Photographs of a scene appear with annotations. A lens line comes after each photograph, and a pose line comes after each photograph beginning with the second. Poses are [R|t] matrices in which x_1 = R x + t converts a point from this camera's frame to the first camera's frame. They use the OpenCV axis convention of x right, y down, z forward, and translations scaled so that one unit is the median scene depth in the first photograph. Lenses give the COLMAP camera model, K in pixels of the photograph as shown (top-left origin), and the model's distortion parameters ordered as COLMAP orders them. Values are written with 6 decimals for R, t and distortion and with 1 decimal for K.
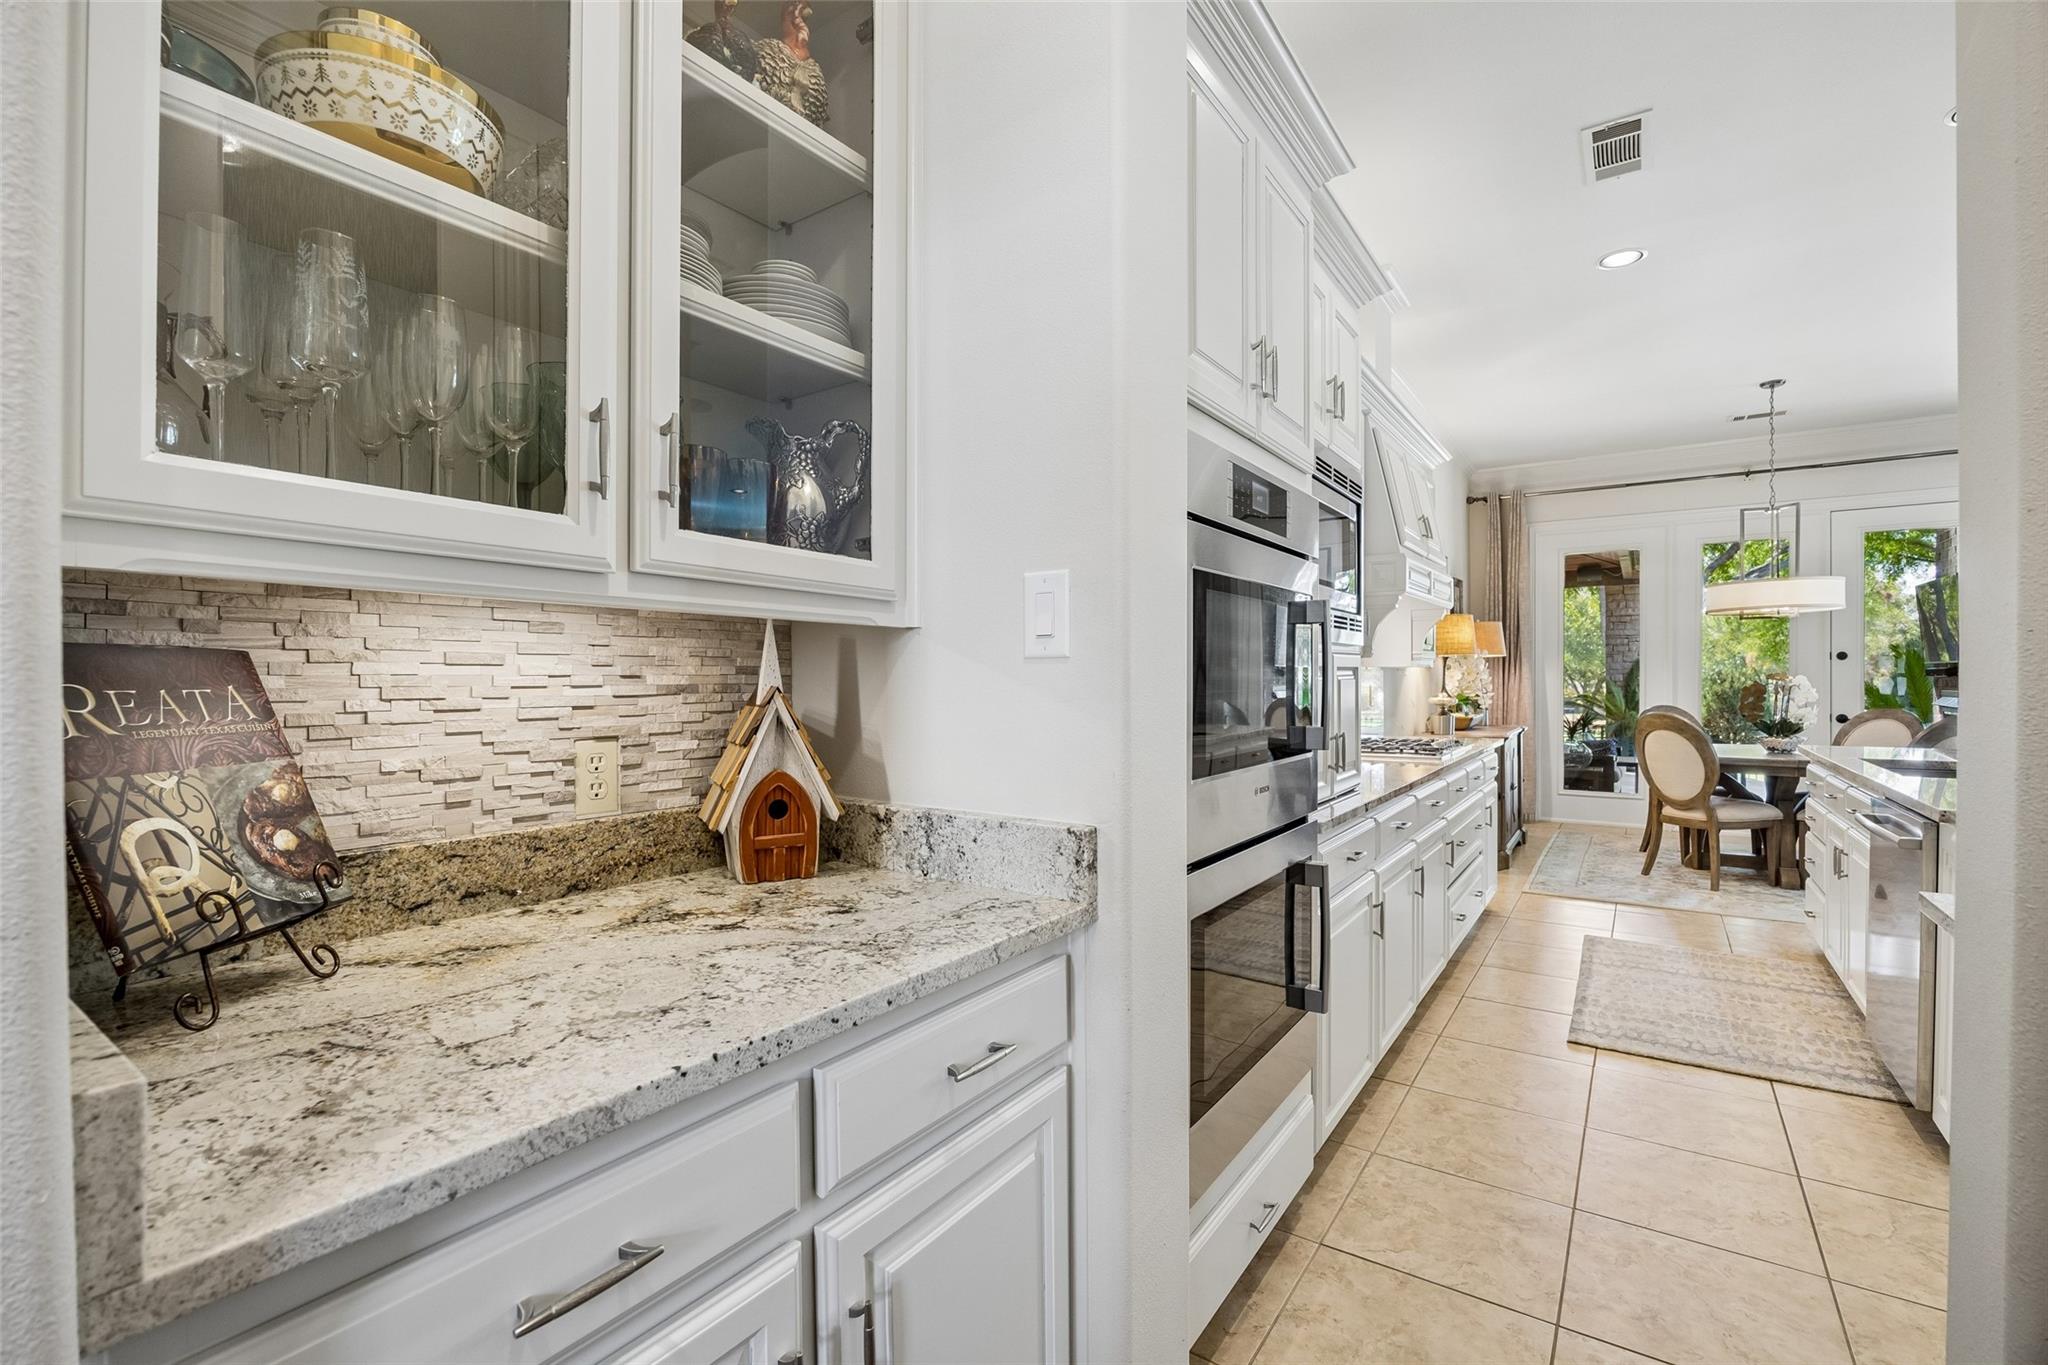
lens RADIAL K [[911.1, 0, 1009.6], [0, 911.1, 693.4], [0, 0, 1]] dist [-0.015913, 0.001101]
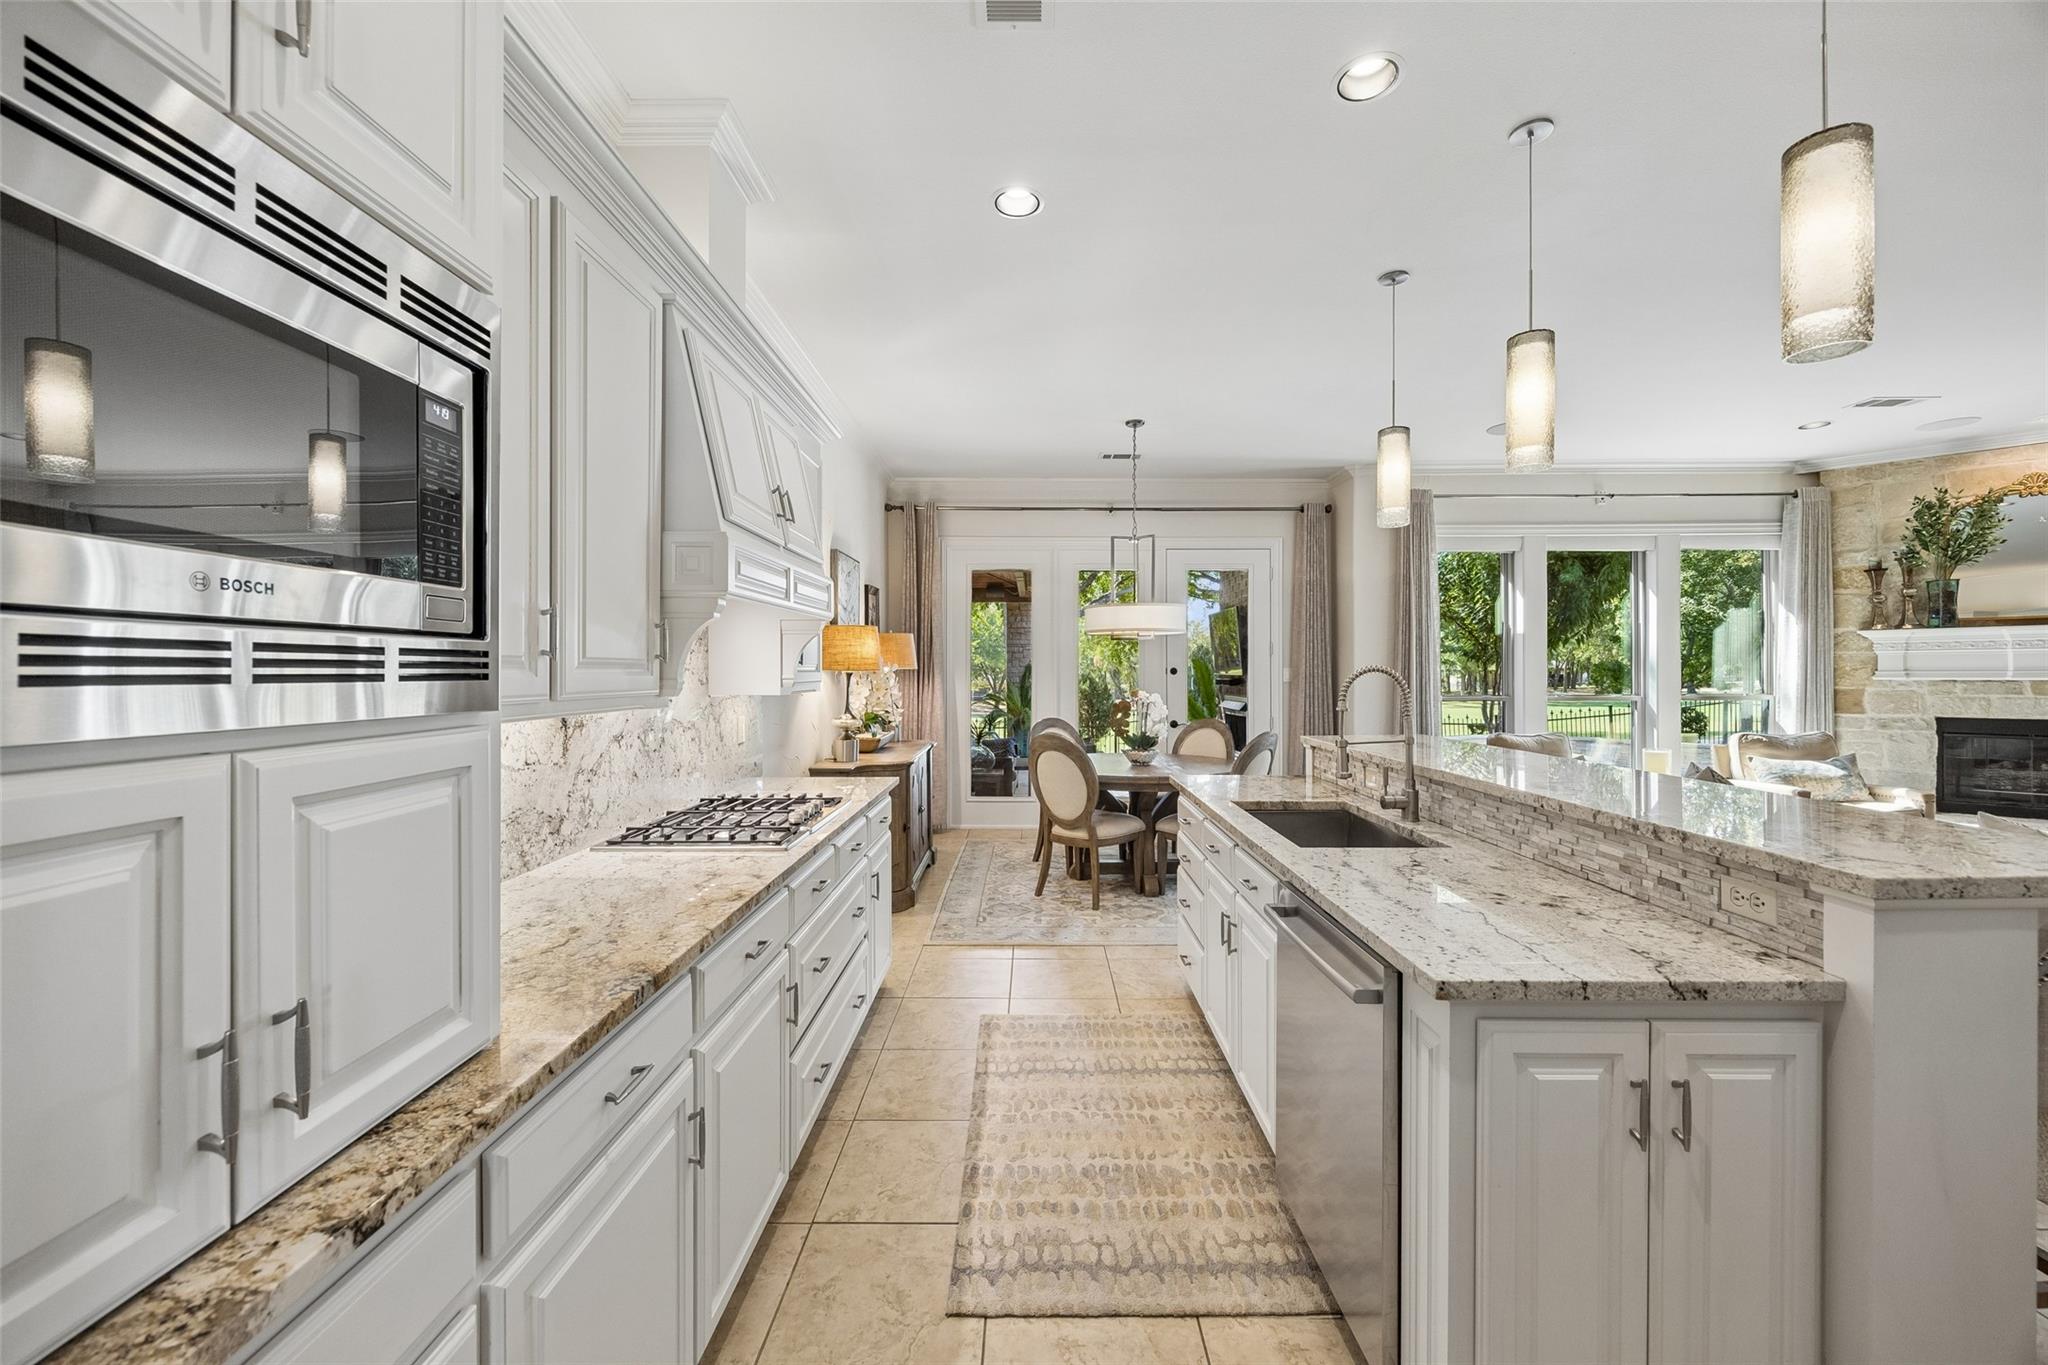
lens RADIAL K [[796.1, 0, 1028.7], [0, 796.1, 671.0], [0, 0, 1]] dist [-0.006646, 0.000597]
pose [[0.821089, 0.006013, 0.570768, 0.181462], [0.001742, 0.999913, -0.013039, -0.031279], [-0.570797, 0.011701, 0.821008, 0.266187]]
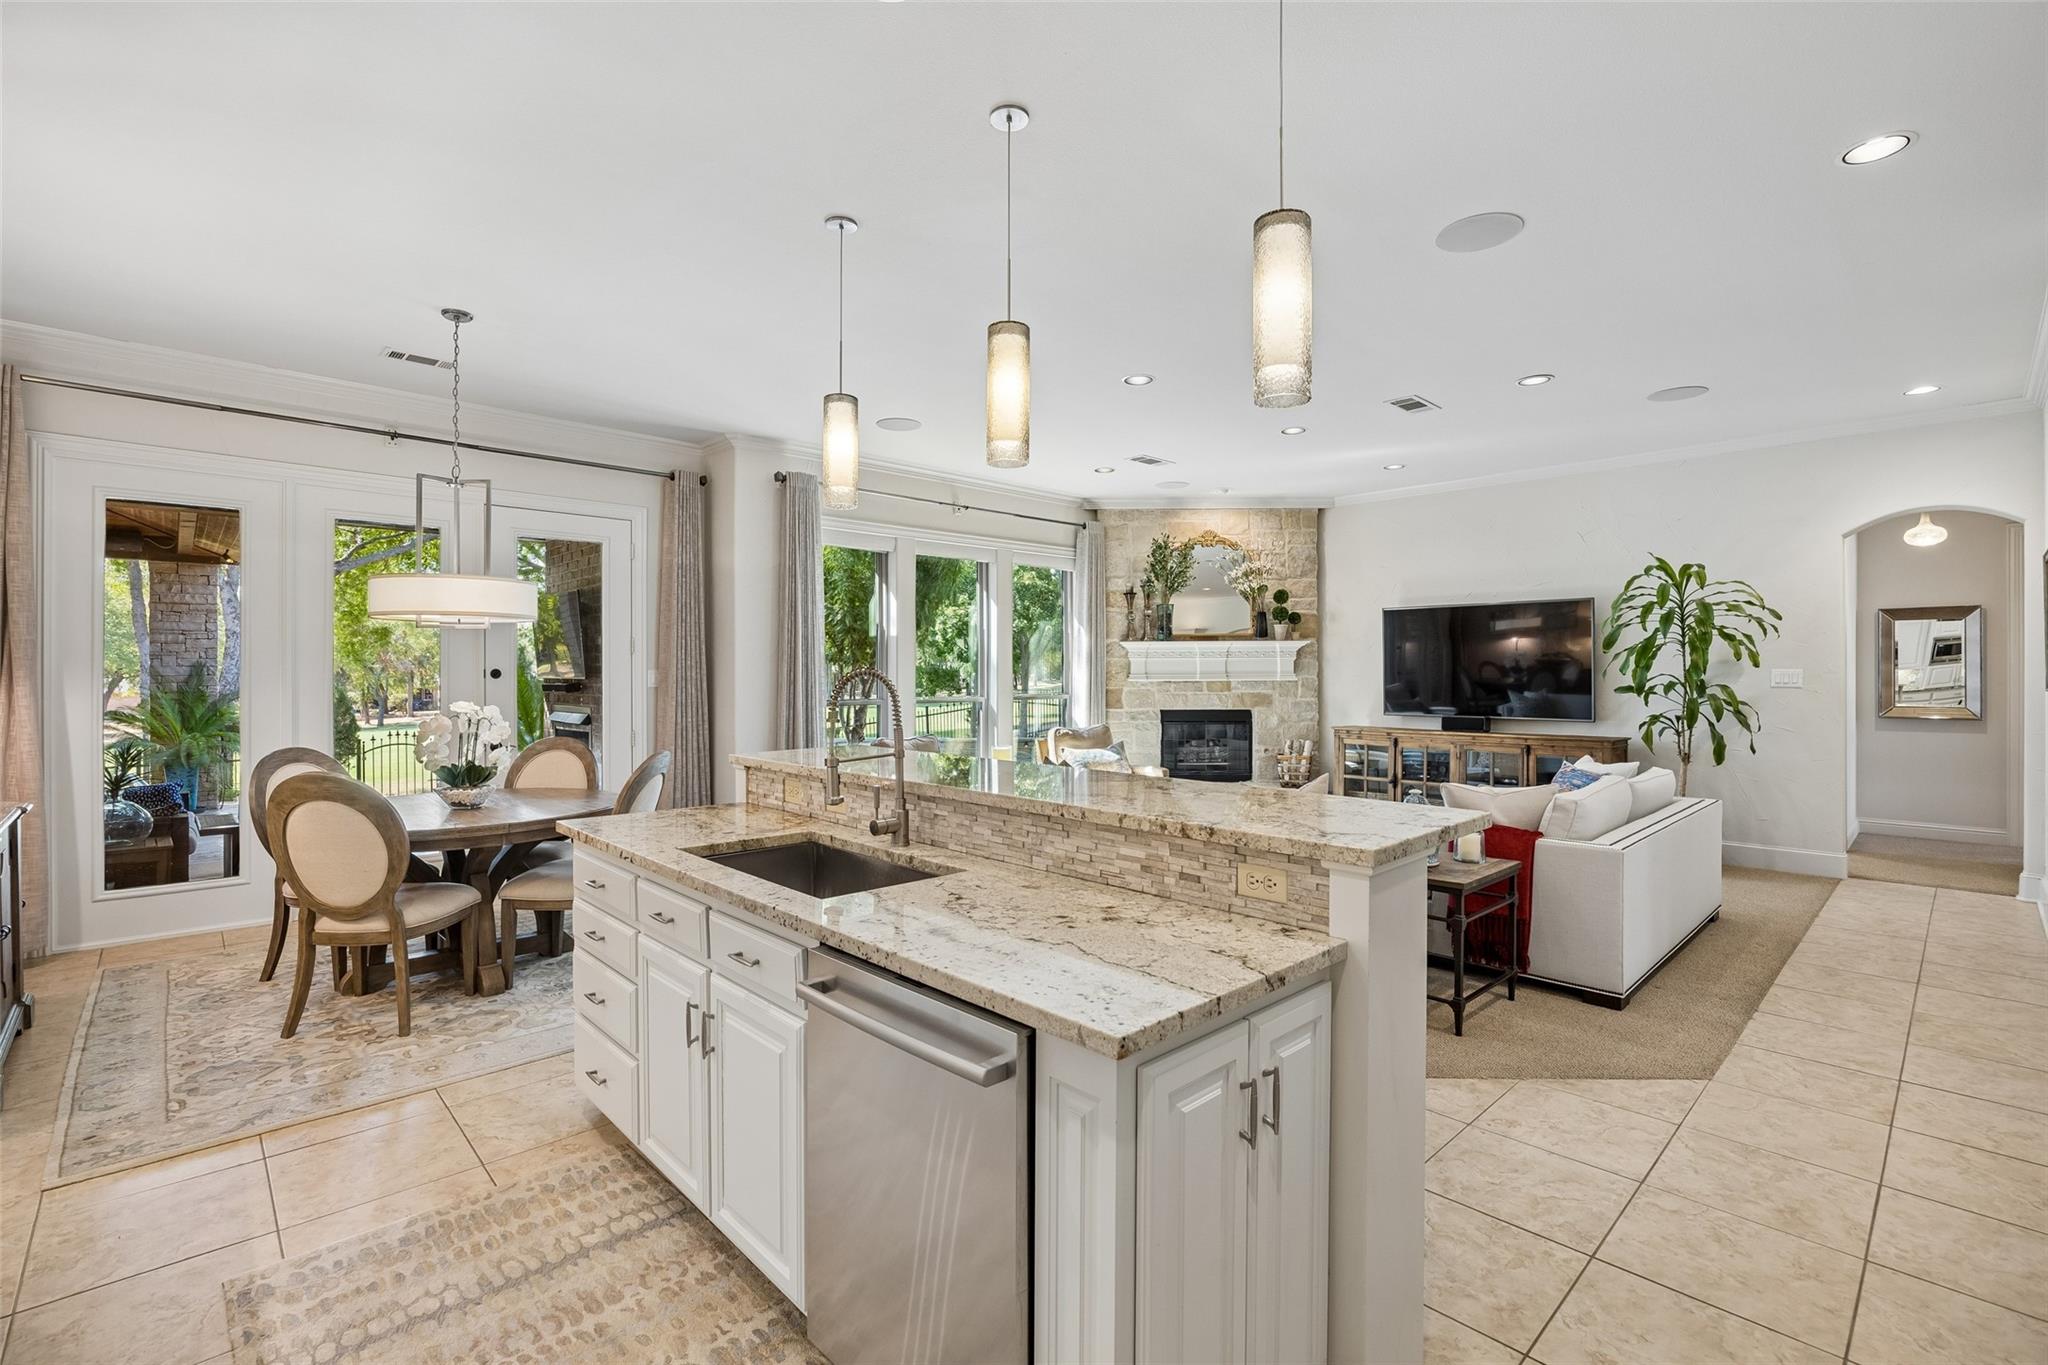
lens RADIAL K [[911.1, 0, 1033.4], [0, 911.1, 676.1], [0, 0, 1]] dist [-0.015913, 0.001101]
pose [[0.190096, 0.004048, 0.981757, 0.185781], [0.009286, 0.999939, -0.005921, -0.032404], [-0.981722, 0.010242, 0.190047, 0.358039]]
